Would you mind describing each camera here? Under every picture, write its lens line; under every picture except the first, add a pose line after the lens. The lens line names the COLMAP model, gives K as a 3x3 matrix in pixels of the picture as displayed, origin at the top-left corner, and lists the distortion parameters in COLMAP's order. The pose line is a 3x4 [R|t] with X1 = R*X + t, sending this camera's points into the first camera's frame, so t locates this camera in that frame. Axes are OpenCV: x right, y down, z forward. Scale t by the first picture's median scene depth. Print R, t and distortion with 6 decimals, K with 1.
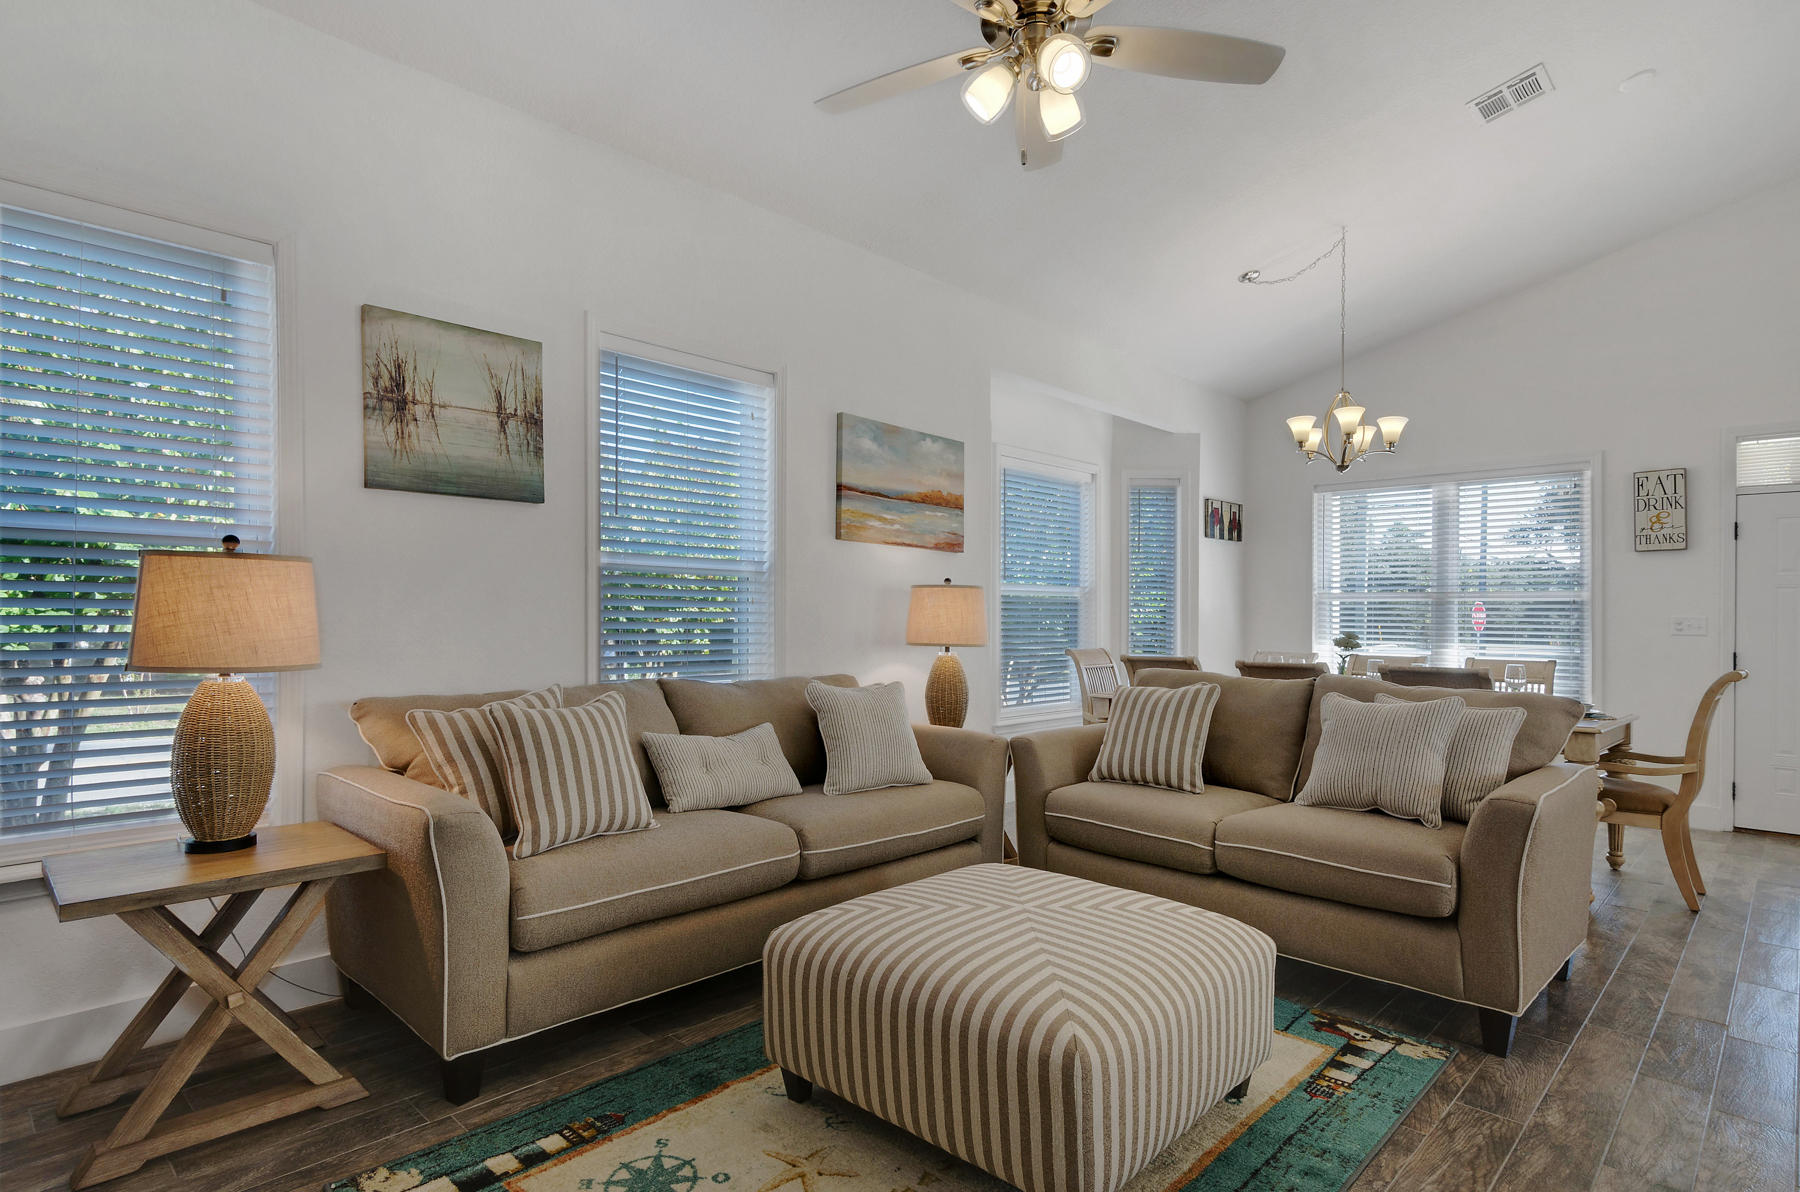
lens RADIAL K [[929.3, 0, 880.4], [0, 929.3, 629.4], [0, 0, 1]] dist [0.025608, -0.003272]
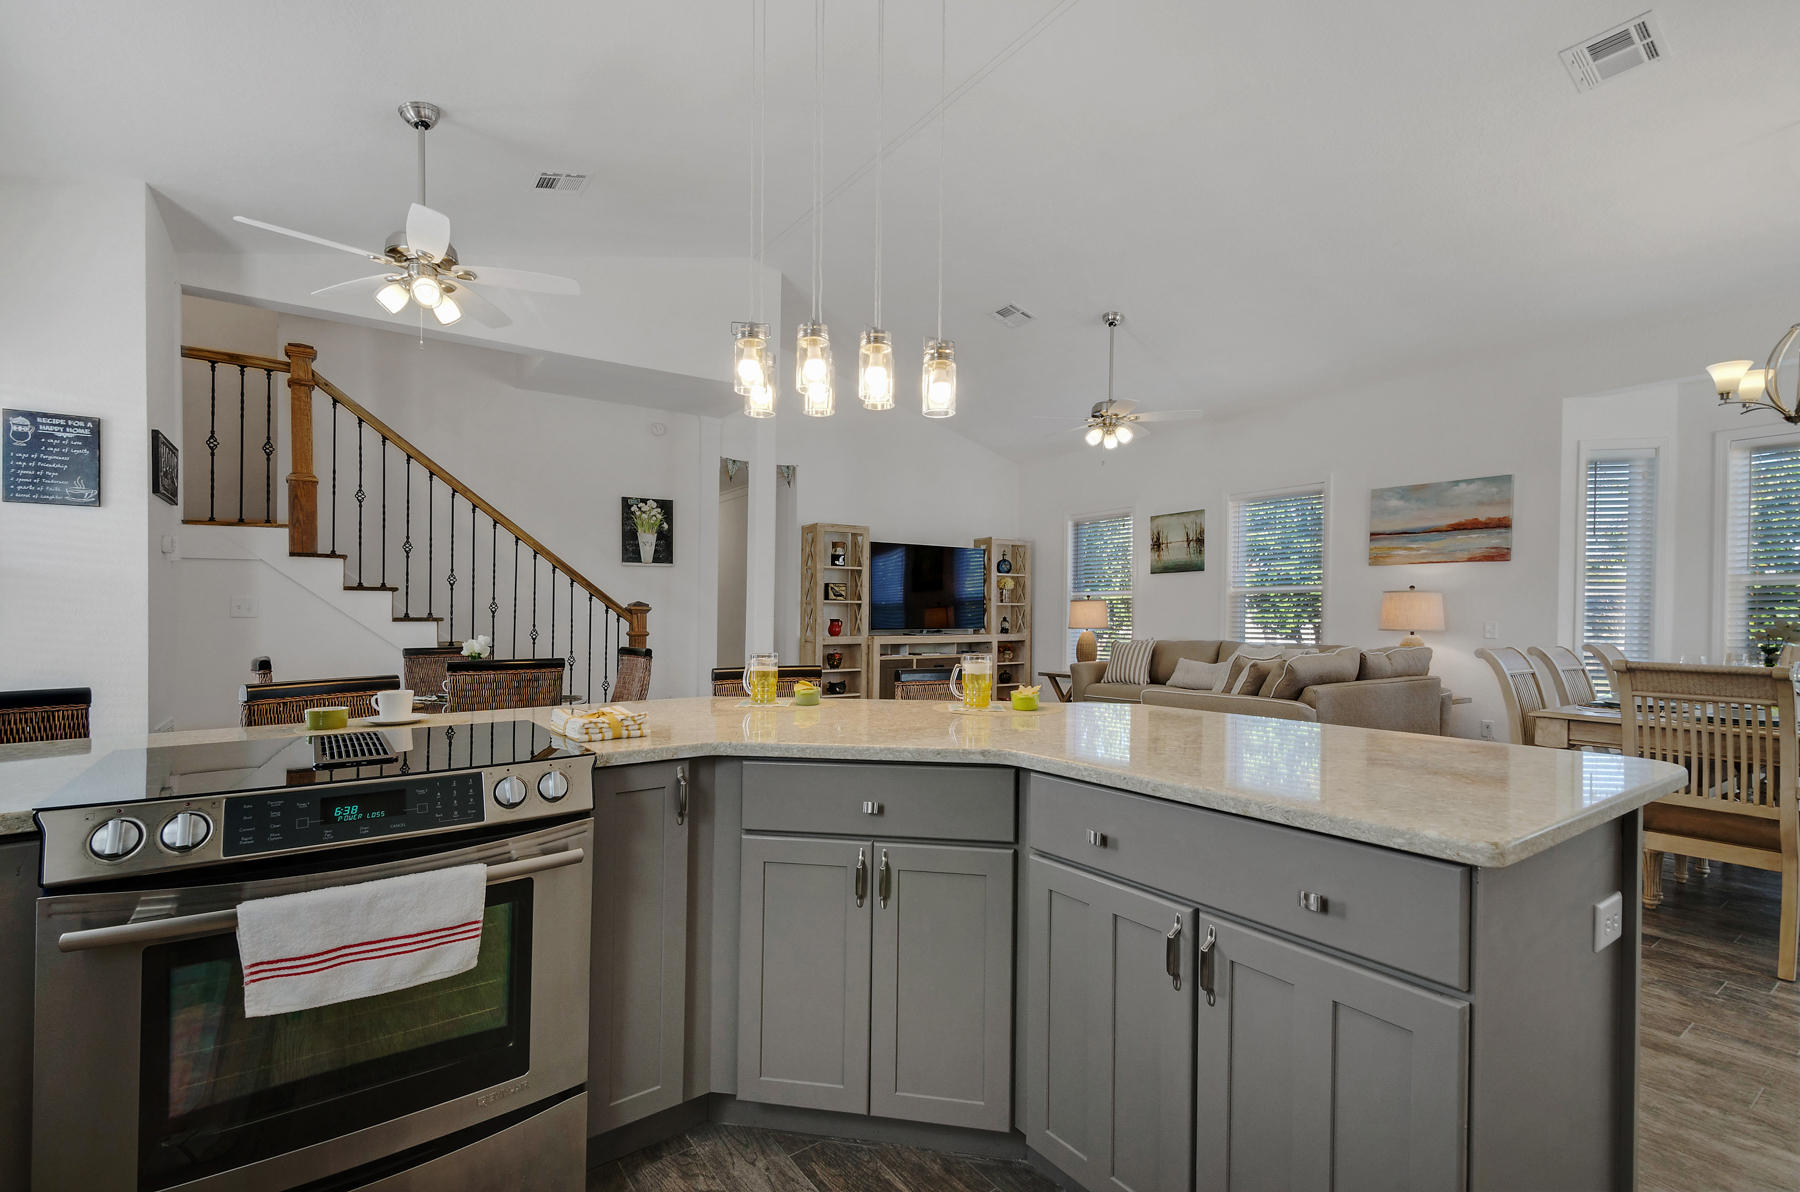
lens RADIAL K [[803.8, 0, 881.1], [0, 803.8, 633.4], [0, 0, 1]] dist [0.028234, -0.010853]
pose [[-0.195662, 0.006140, -0.980652, 1.525646], [-0.020620, 0.999734, 0.010373, 0.024976], [0.980455, 0.022250, -0.195483, 0.431853]]
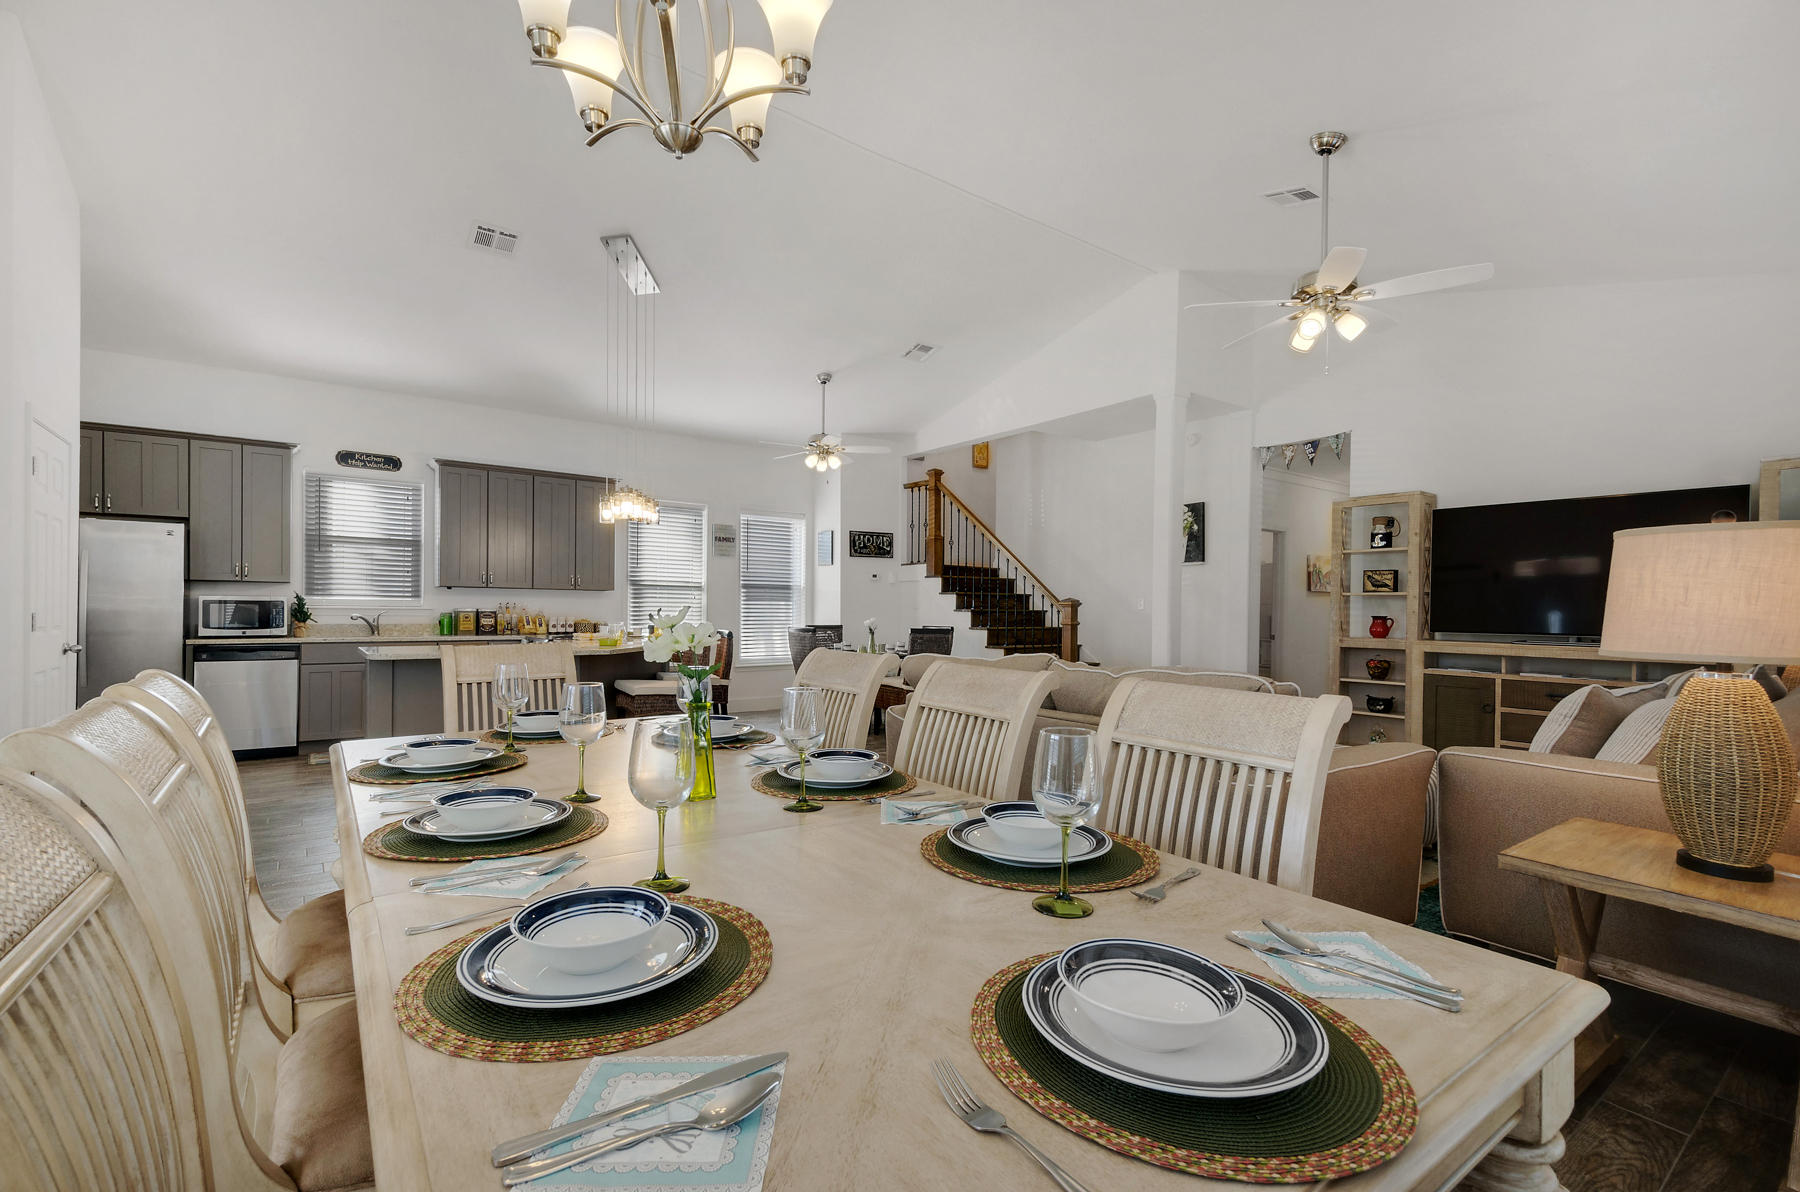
lens RADIAL K [[782.2, 0, 871.6], [0, 782.2, 611.0], [0, 0, 1]] dist [0.019633, -0.001438]
pose [[-0.983690, -0.024939, 0.178132, 0.406575], [-0.020785, 0.999468, 0.025152, -0.011985], [-0.178665, 0.021039, -0.983685, 1.484718]]
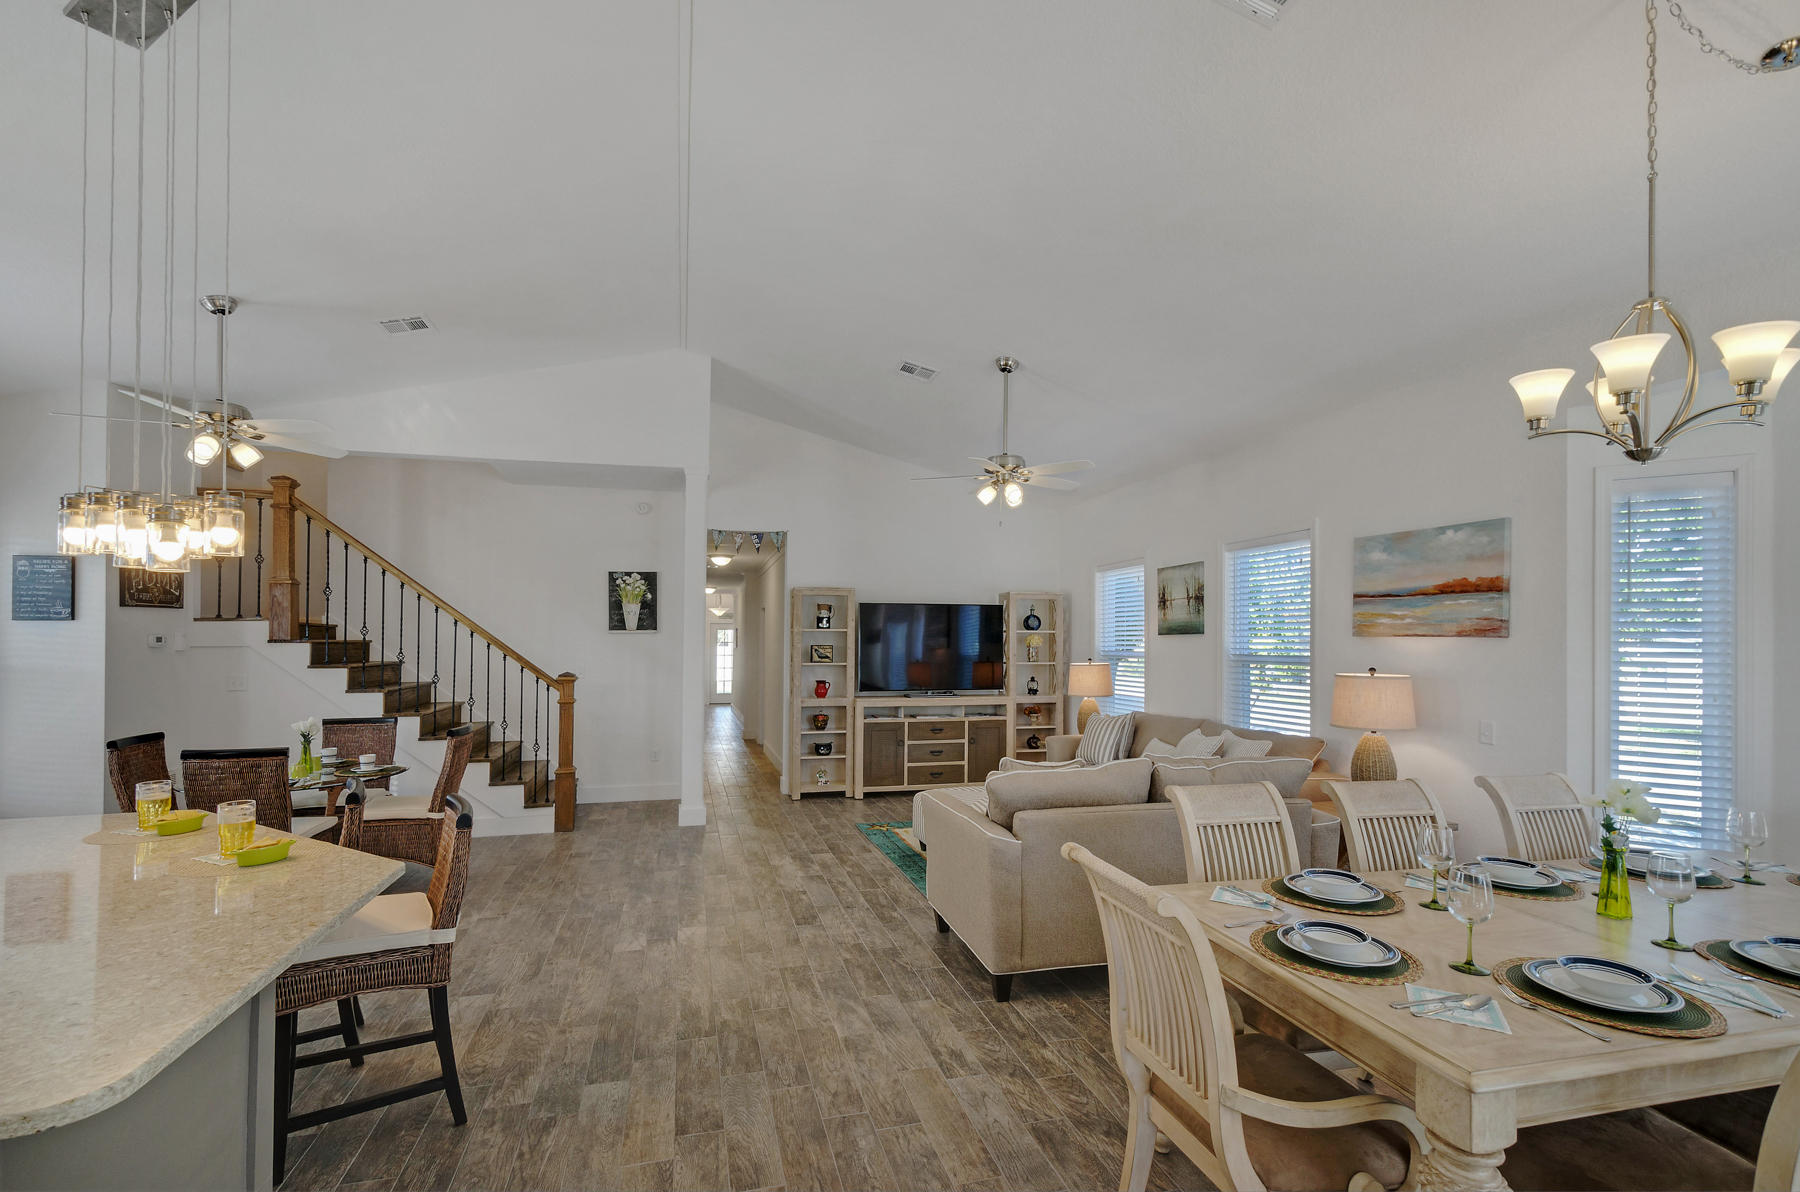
lens RADIAL K [[803.8, 0, 865.2], [0, 803.8, 651.1], [0, 0, 1]] dist [0.028234, -0.010853]
pose [[-0.535548, -0.007092, -0.844475, 1.247113], [-0.024498, 0.999674, 0.007141, -0.068560], [0.844149, 0.024512, -0.535547, 1.022705]]
